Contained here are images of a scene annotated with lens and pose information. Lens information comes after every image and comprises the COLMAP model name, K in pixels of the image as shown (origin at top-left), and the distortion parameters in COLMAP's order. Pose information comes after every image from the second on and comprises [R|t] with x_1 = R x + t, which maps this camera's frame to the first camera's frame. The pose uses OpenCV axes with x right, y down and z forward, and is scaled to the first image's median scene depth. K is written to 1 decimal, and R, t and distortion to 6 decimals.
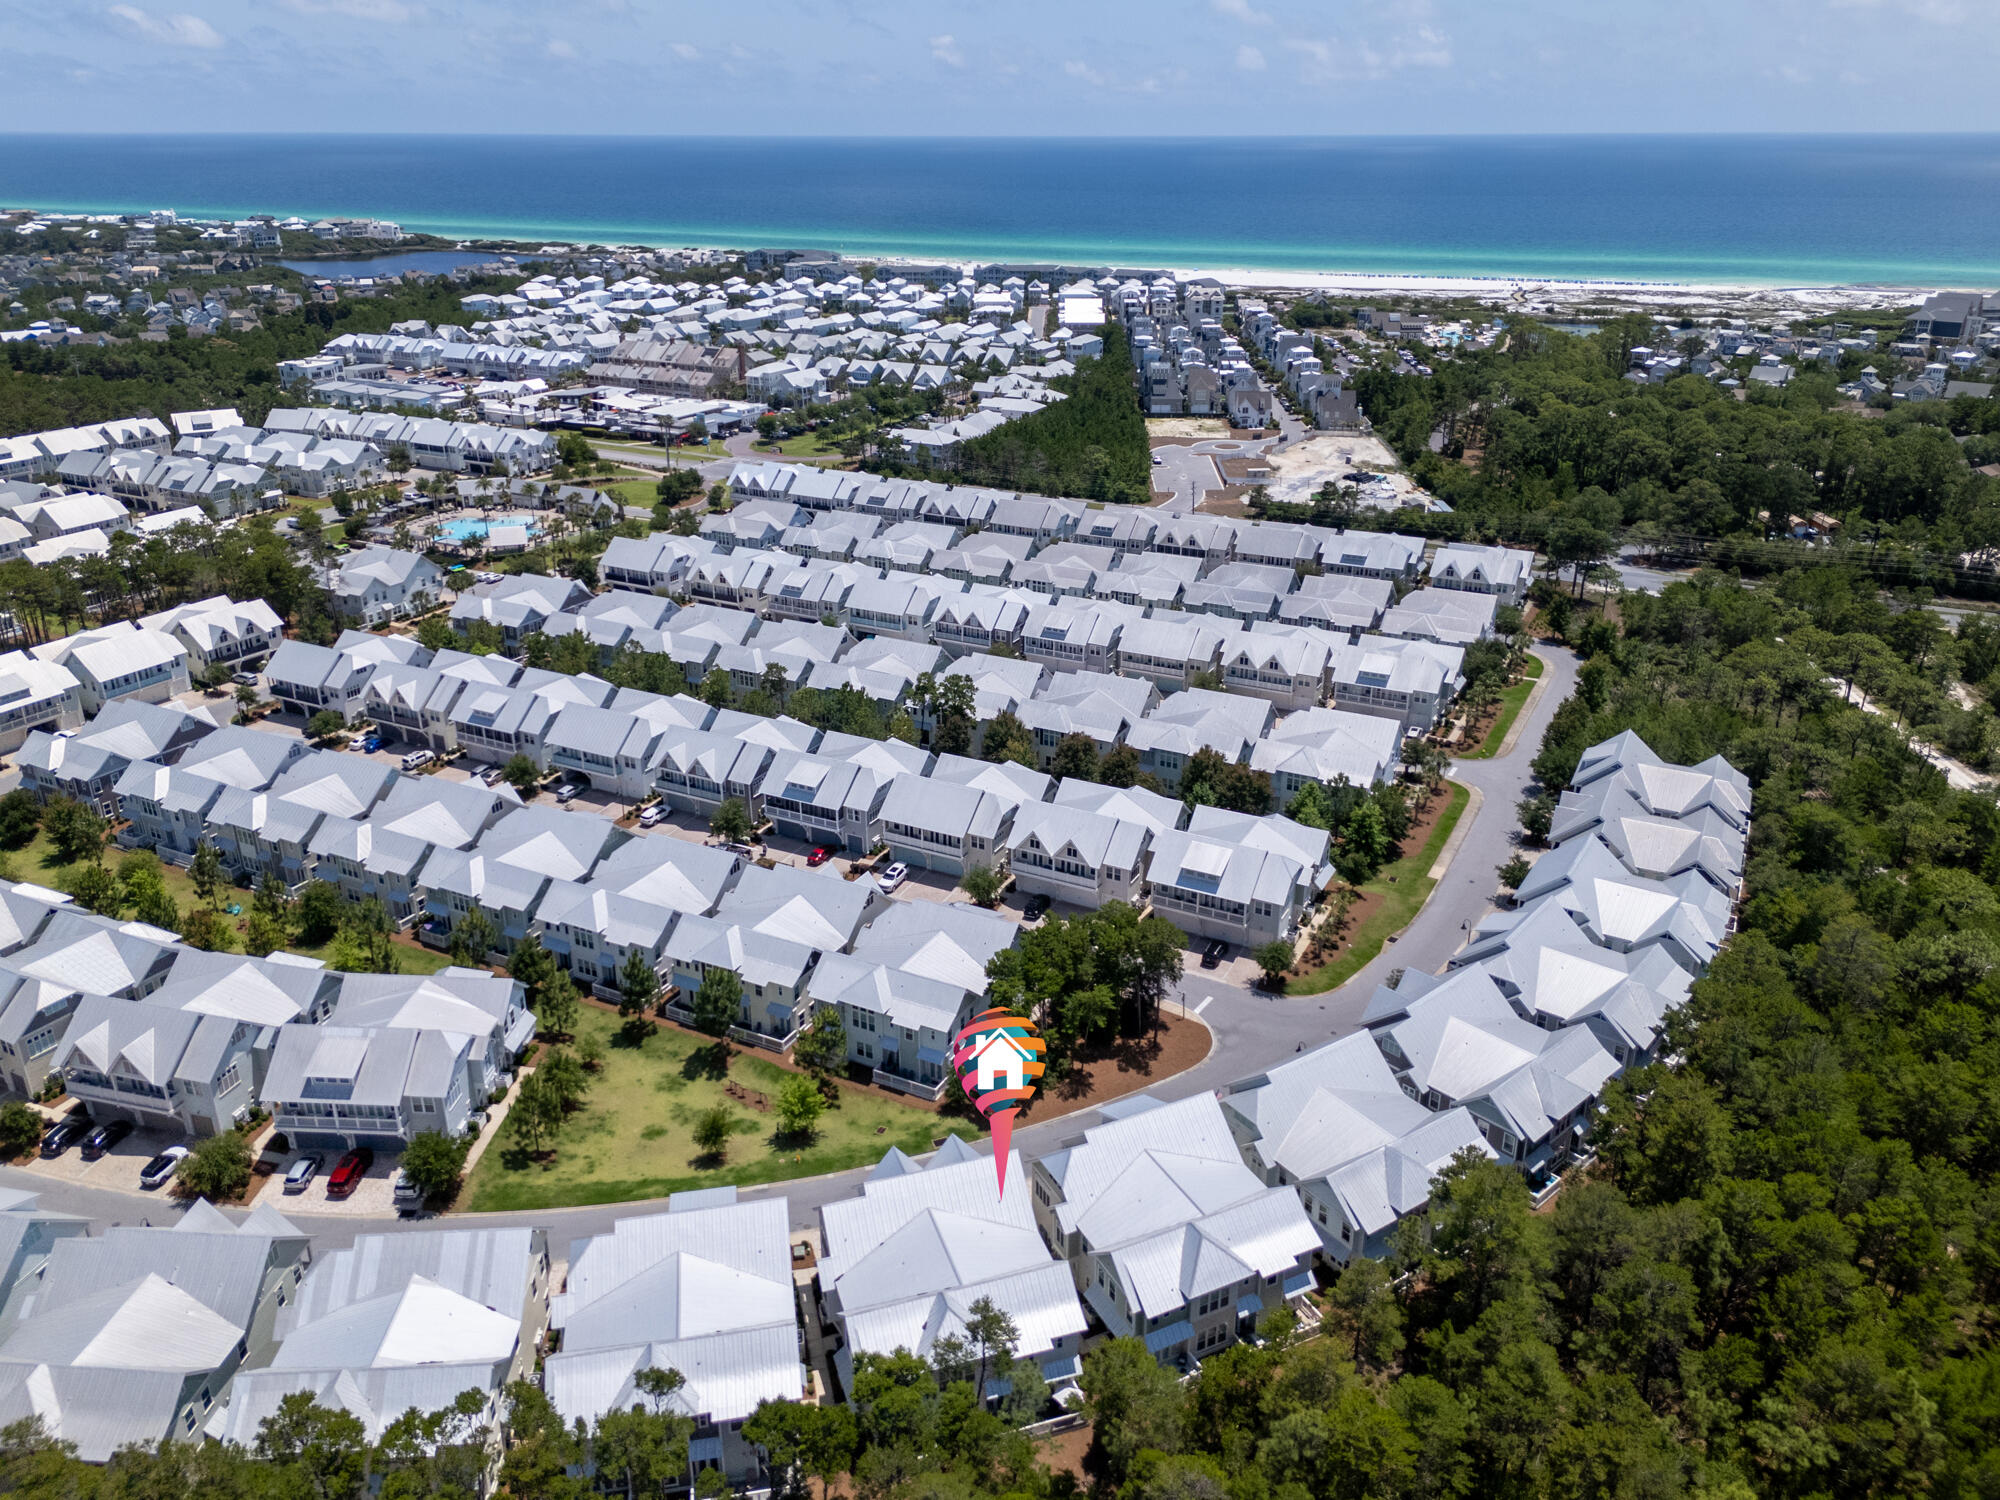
lens RADIAL K [[1475.7, 0, 1000.0], [0, 1475.7, 750.0], [0, 0, 1]] dist [0.080791, -0.089123]
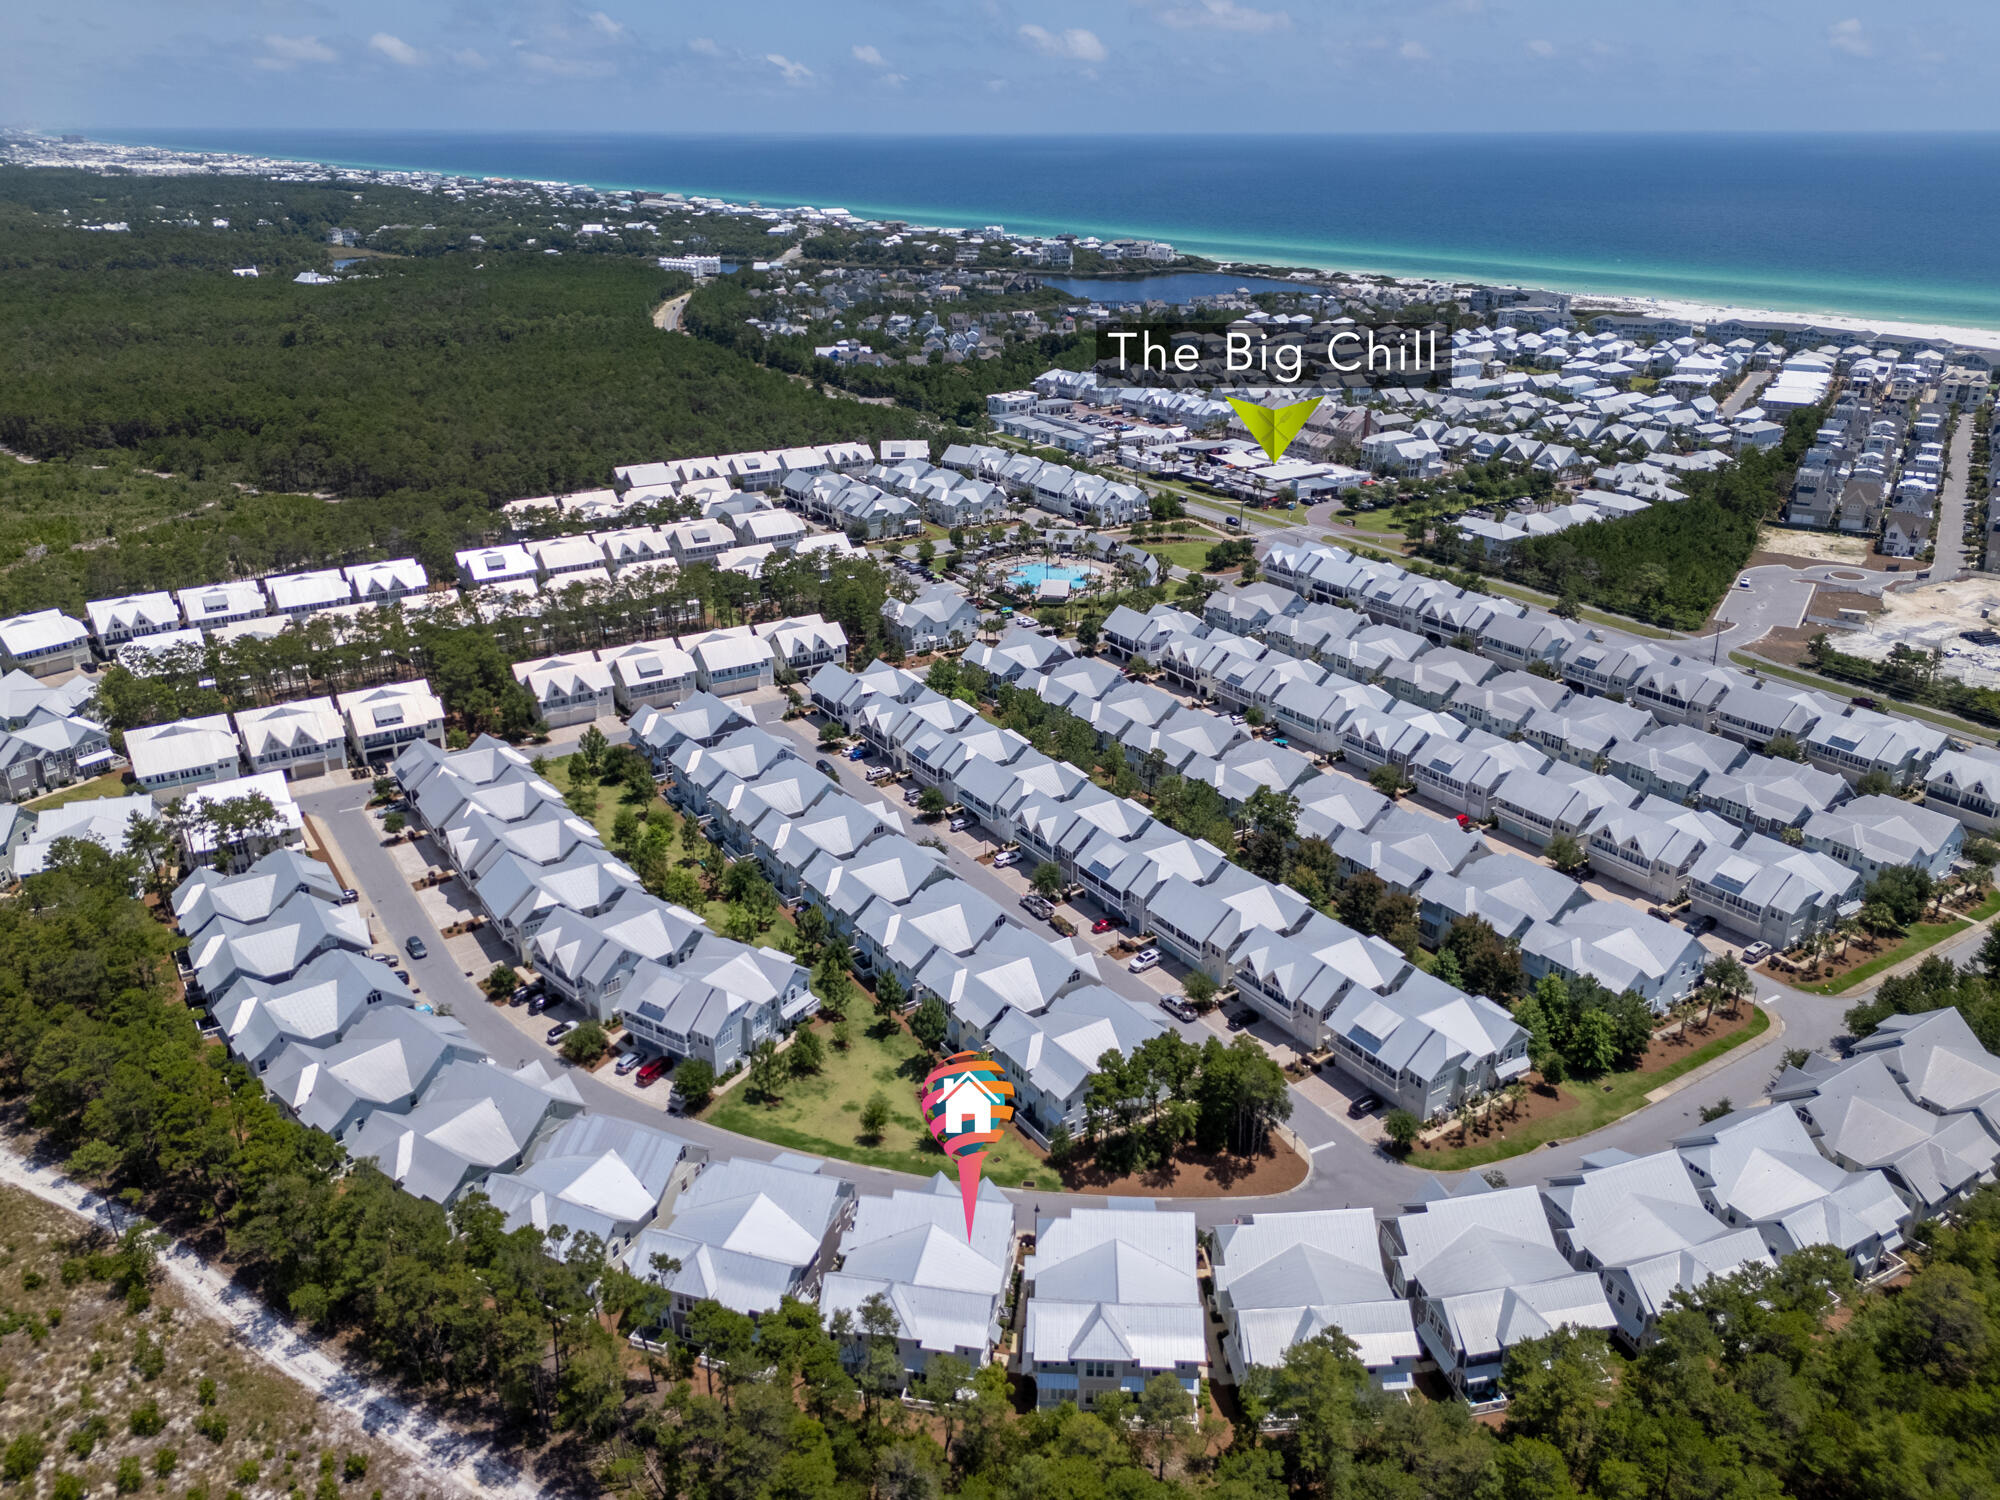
lens RADIAL K [[1473.4, 0, 1000.0], [0, 1473.4, 750.0], [0, 0, 1]] dist [0.141574, -0.263618]
pose [[0.872513, 0.189503, -0.450343, 0.220525], [-0.188258, 0.980944, 0.048039, -0.076559], [0.450865, 0.042866, 0.891562, -0.075013]]
